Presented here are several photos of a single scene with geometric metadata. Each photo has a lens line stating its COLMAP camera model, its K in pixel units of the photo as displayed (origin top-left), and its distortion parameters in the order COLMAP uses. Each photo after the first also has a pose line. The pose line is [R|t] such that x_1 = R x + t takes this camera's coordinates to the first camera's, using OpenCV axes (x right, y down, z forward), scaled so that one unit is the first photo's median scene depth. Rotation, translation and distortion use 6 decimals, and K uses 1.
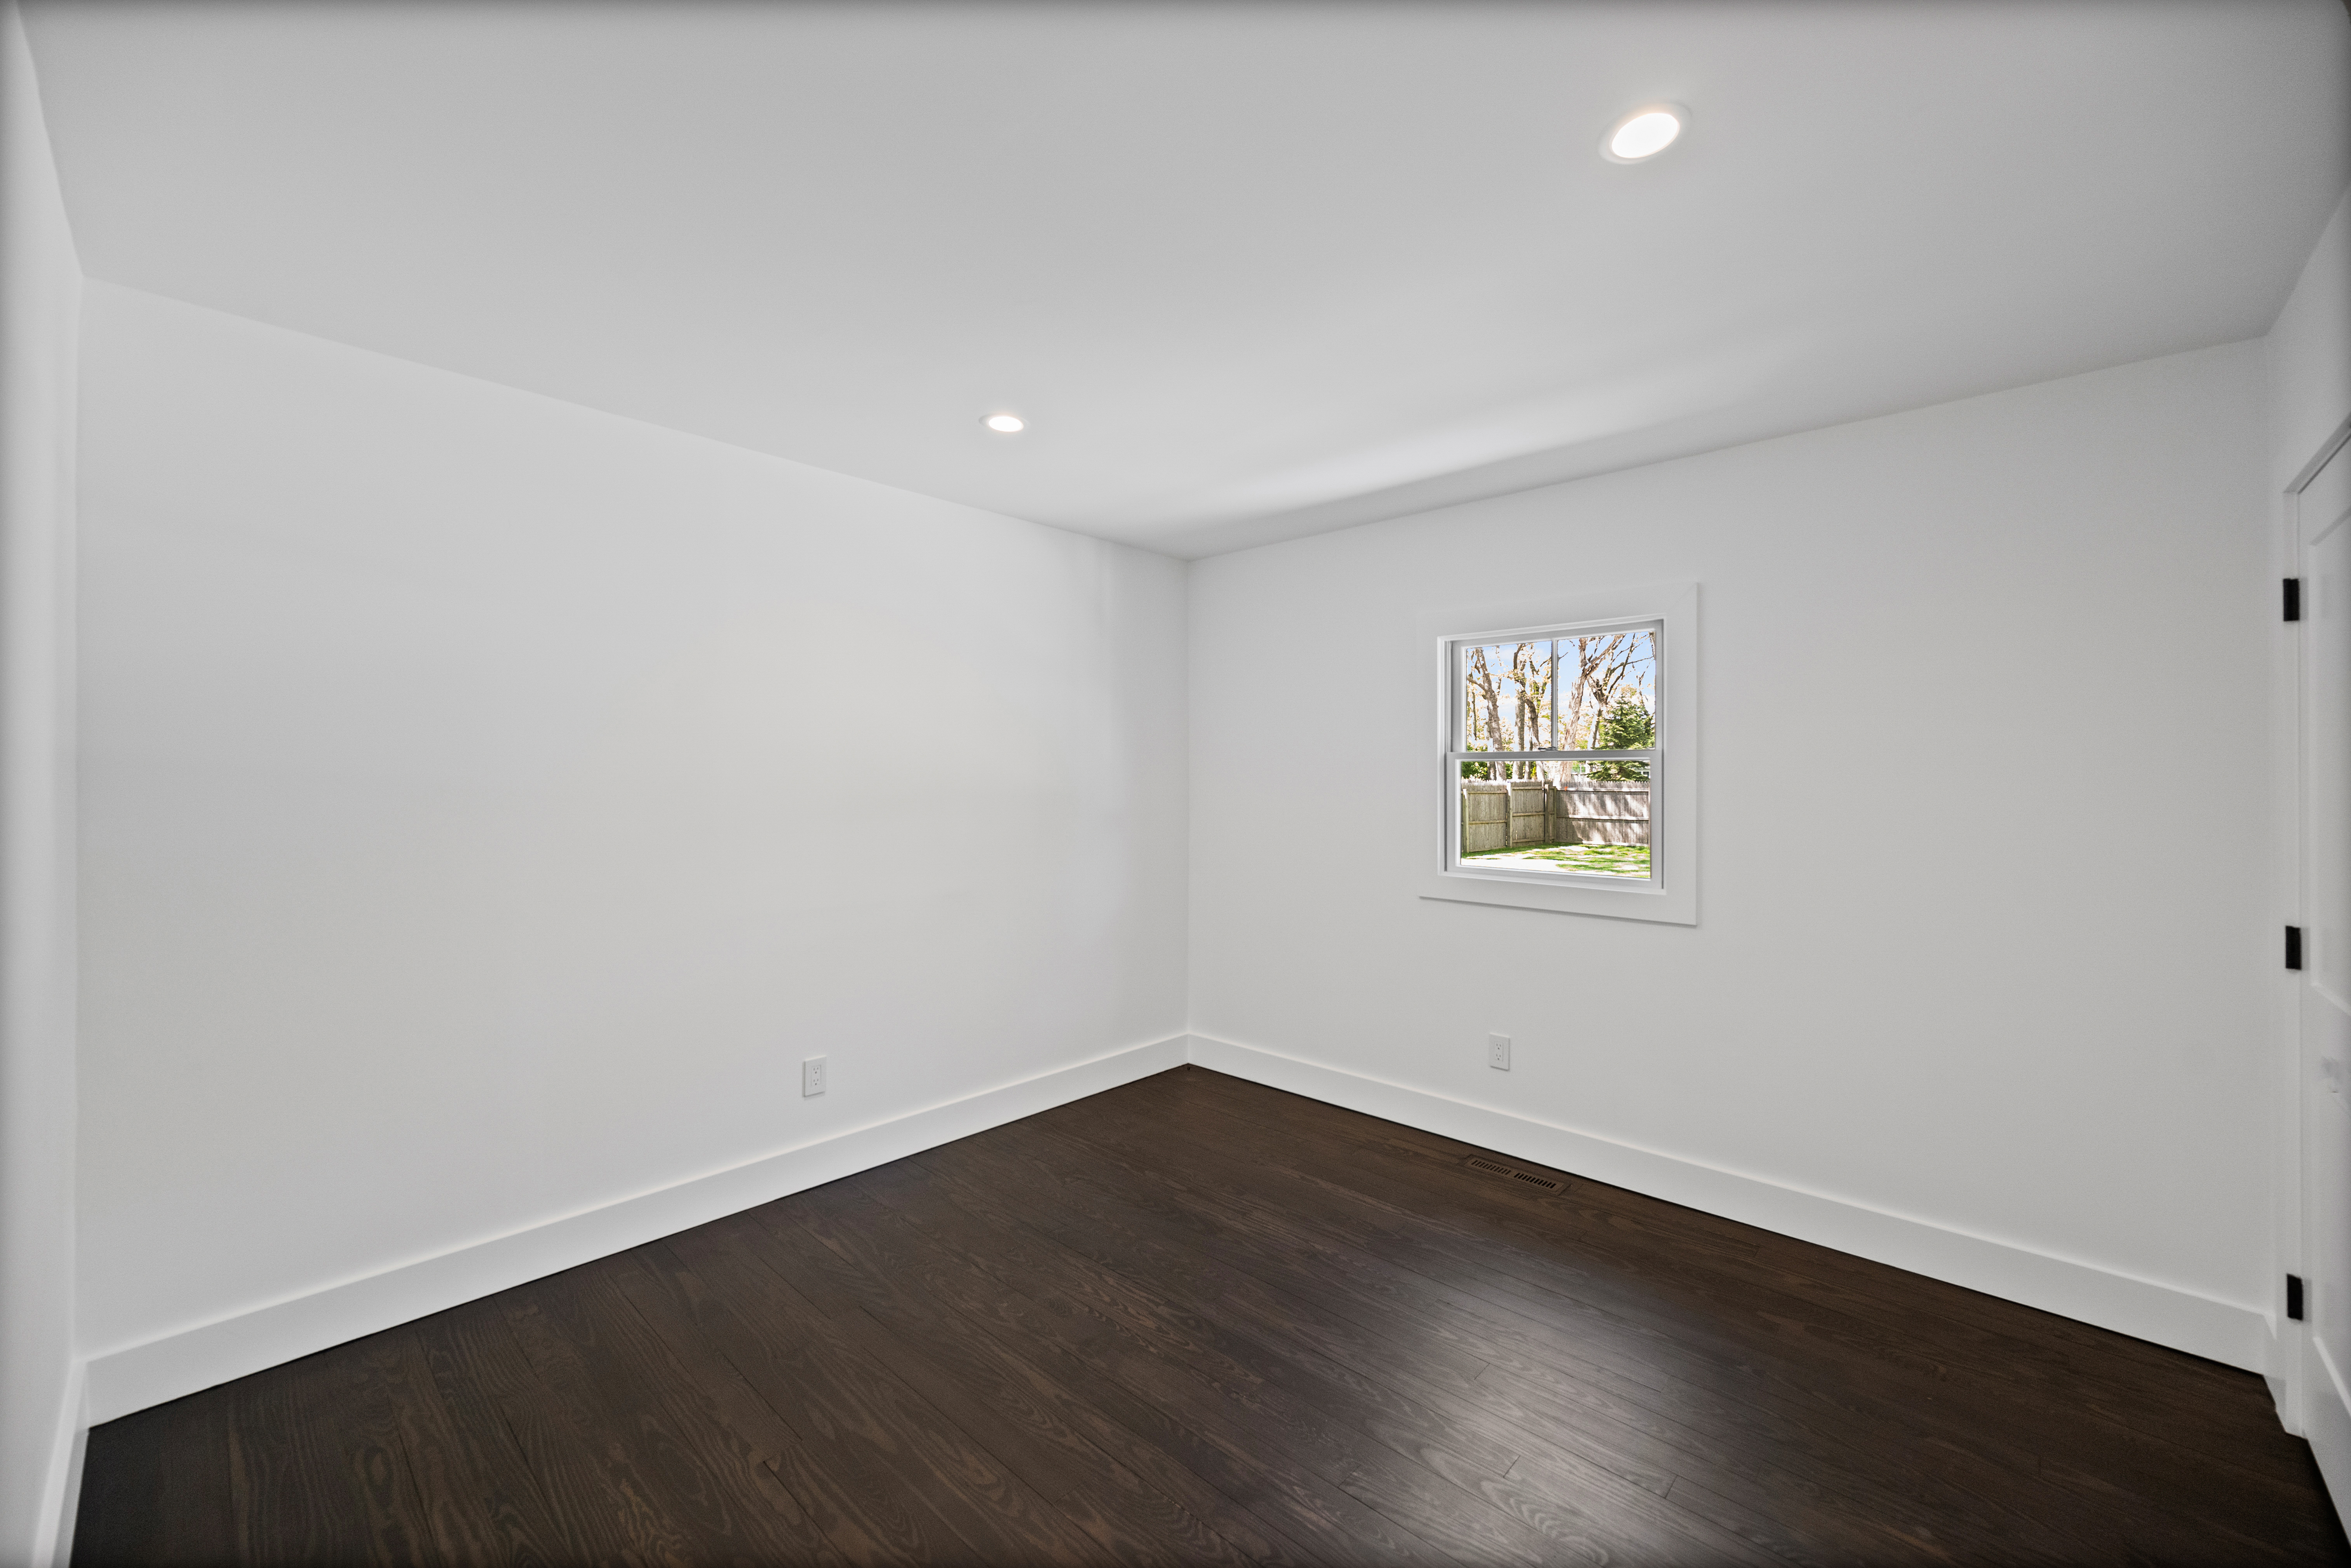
lens RADIAL K [[925.8, 0, 1176.4], [0, 925.8, 778.0], [0, 0, 1]] dist [-0.001087, -0.000777]
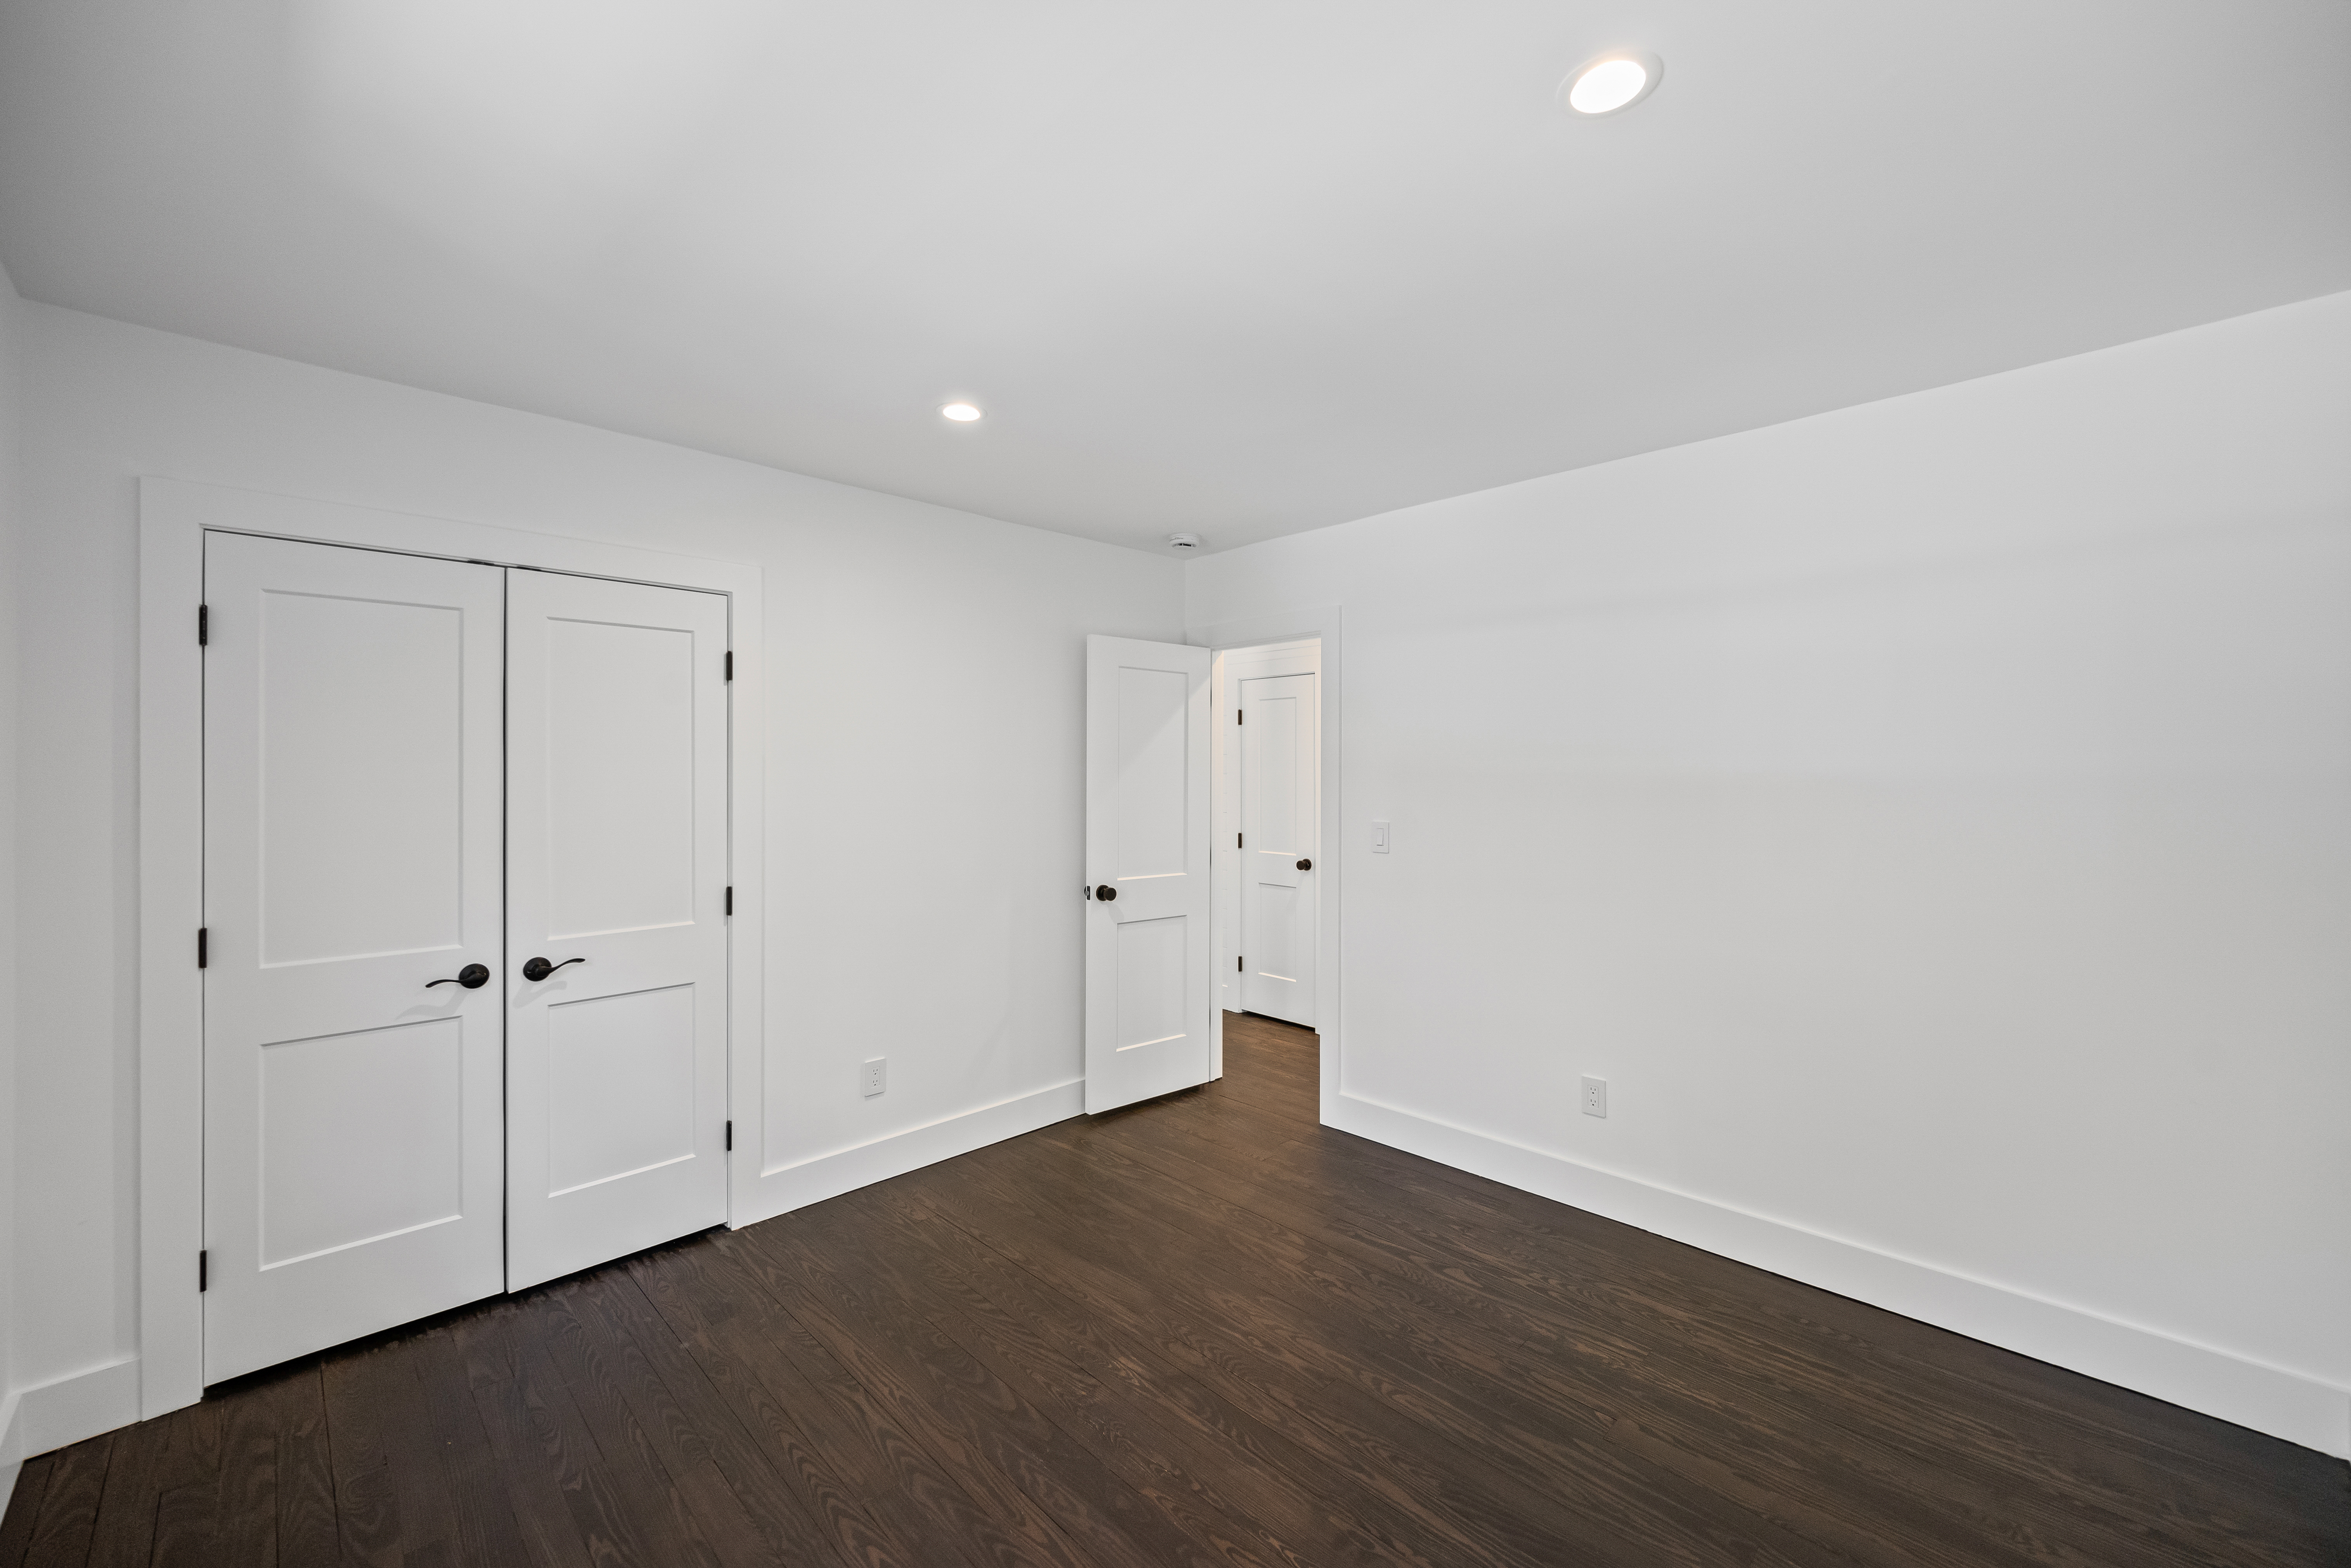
lens RADIAL K [[925.6, 0, 1169.9], [0, 925.6, 785.5], [0, 0, 1]] dist [-0.001087, -0.000777]
pose [[-0.998808, -0.001818, 0.048771, 0.028736], [-0.001149, 0.999905, 0.013732, -0.026578], [-0.048792, 0.013660, -0.998716, 2.071258]]
